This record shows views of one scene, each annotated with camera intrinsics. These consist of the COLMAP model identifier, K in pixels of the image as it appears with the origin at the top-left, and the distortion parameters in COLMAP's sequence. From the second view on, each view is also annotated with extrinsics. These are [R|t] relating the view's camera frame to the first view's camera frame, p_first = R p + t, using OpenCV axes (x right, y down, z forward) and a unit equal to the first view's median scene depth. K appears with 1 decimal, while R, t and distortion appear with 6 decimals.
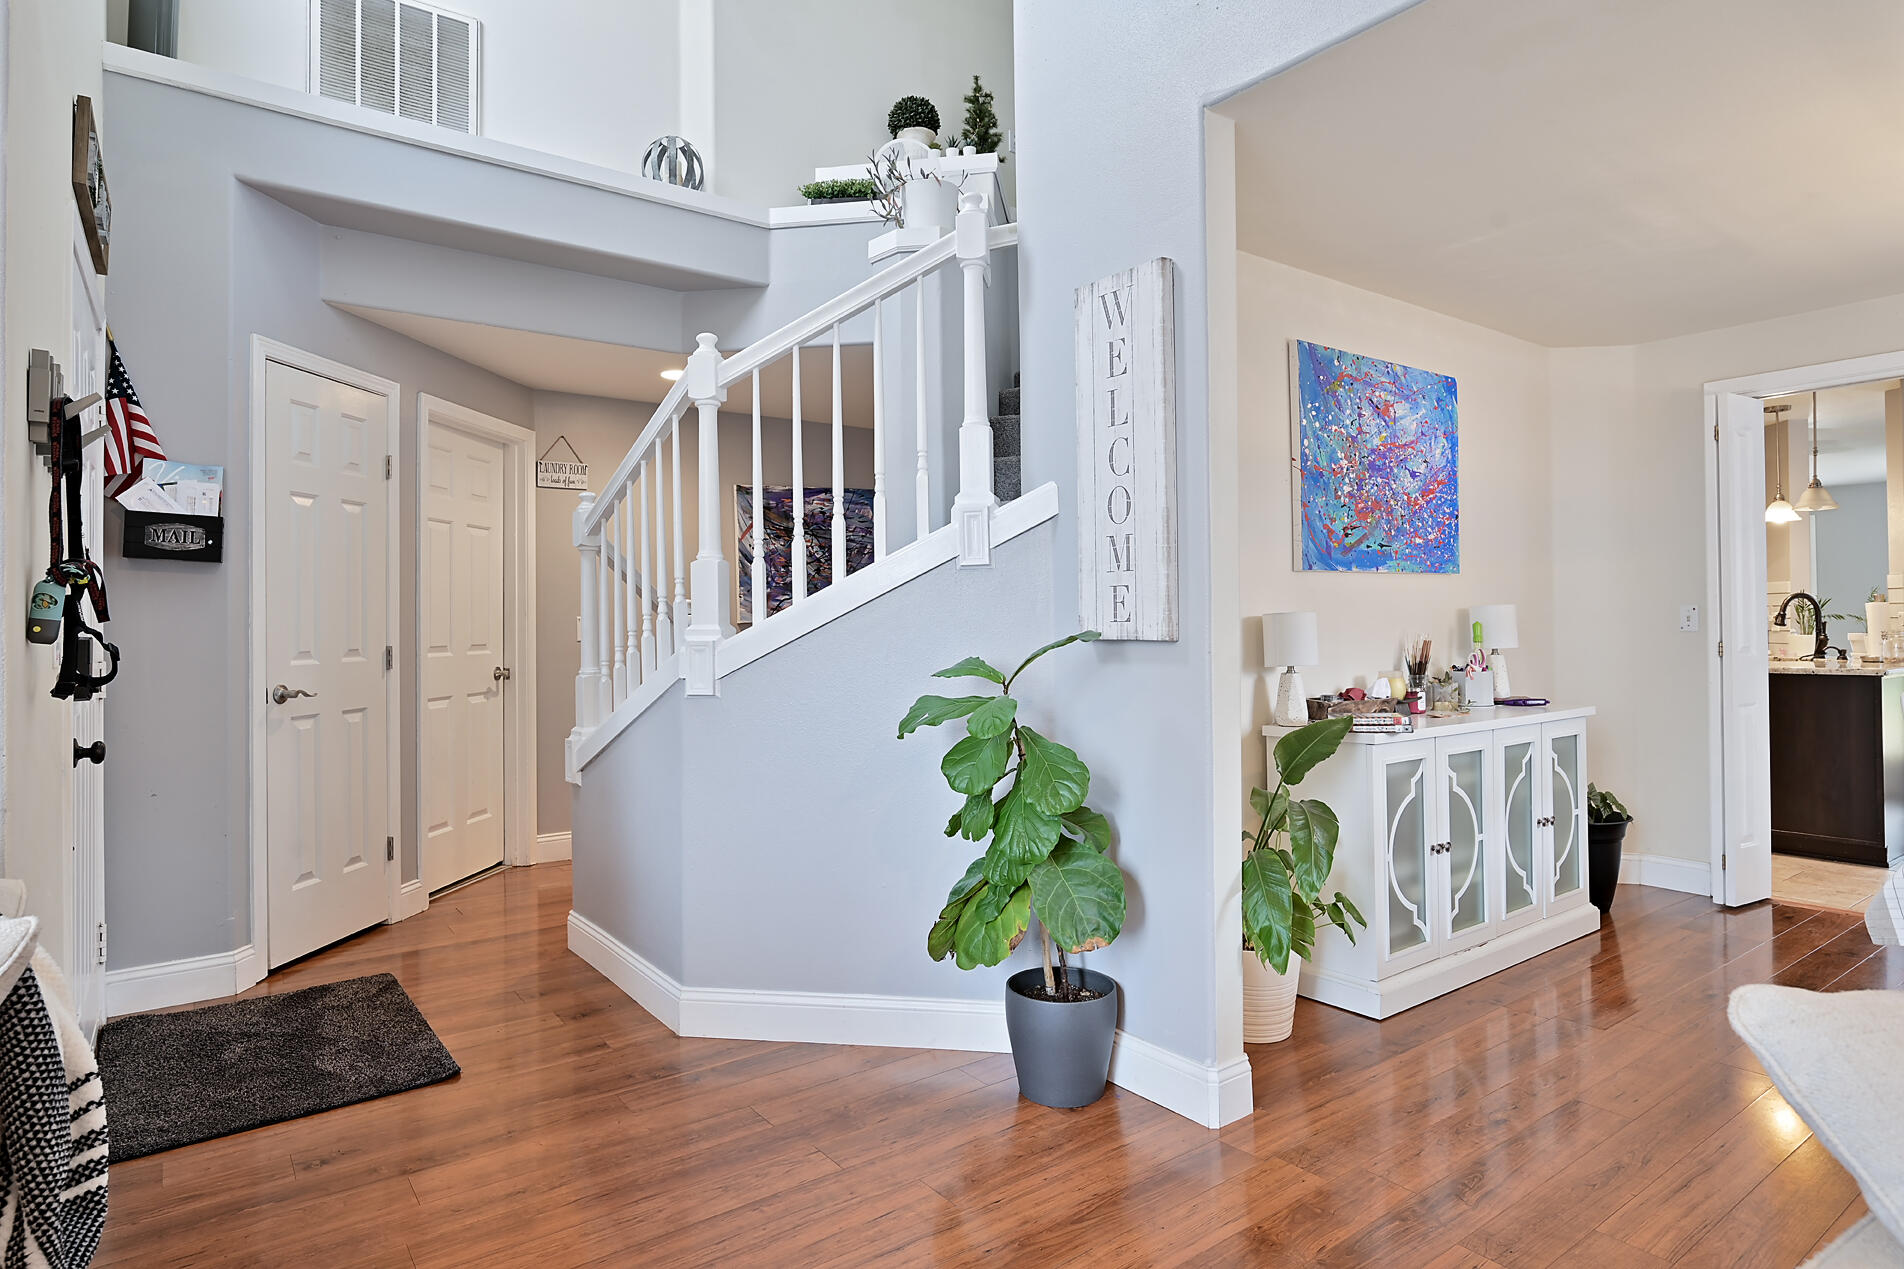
lens RADIAL K [[1038.8, 0, 961.4], [0, 1038.8, 619.7], [0, 0, 1]] dist [0.003482, 0.000421]
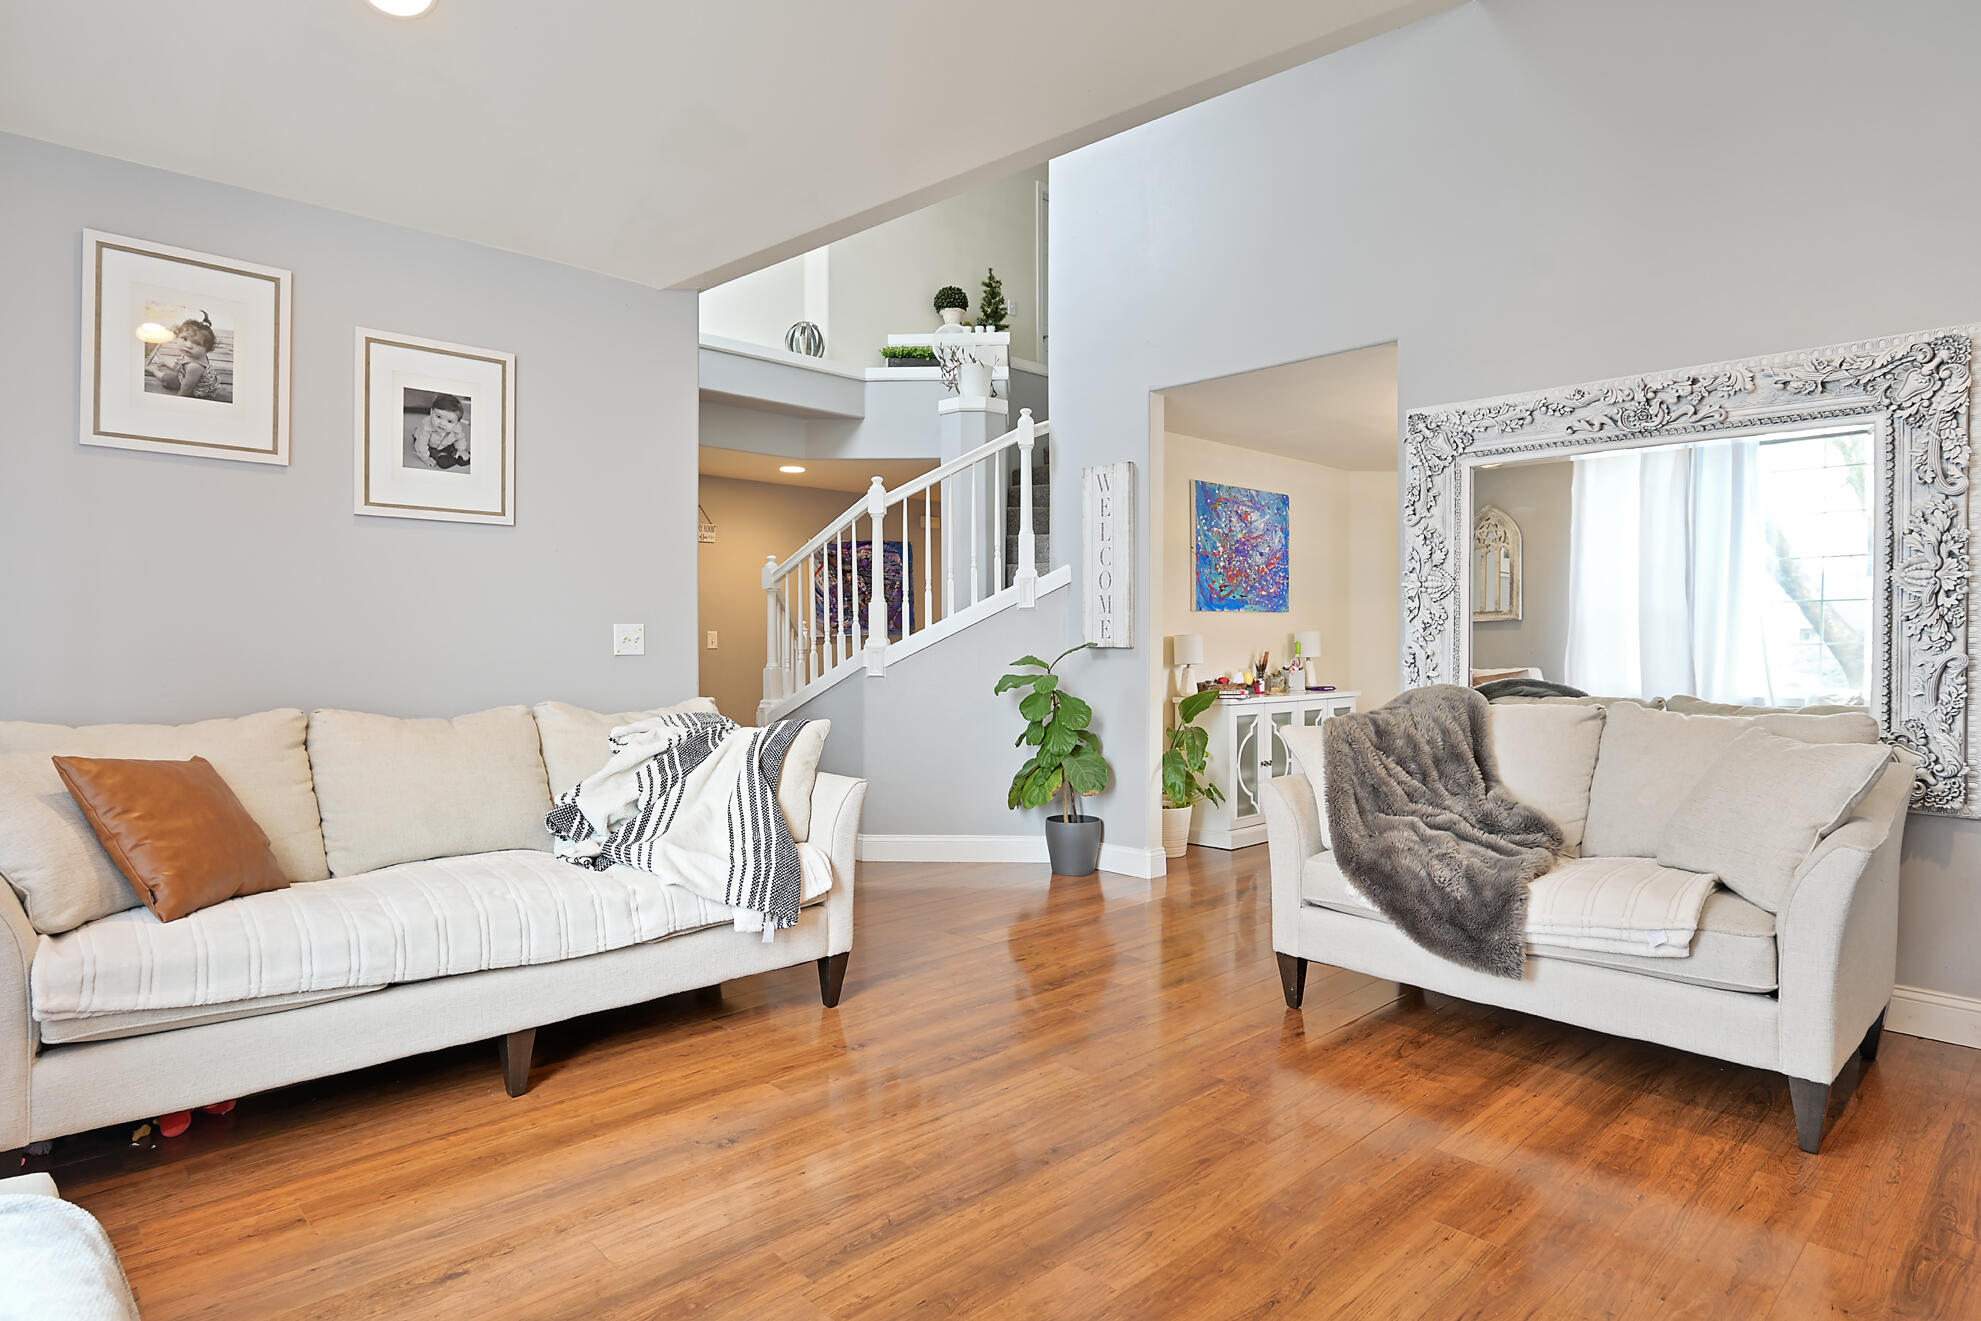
lens RADIAL K [[1080.8, 0, 983.5], [0, 1080.8, 662.6], [0, 0, 1]] dist [0.003482, 0.000421]
pose [[0.994130, 0.008137, 0.107890, -0.237734], [-0.010656, 0.999683, 0.022799, 0.002749], [-0.107670, -0.023814, 0.993901, -0.820360]]
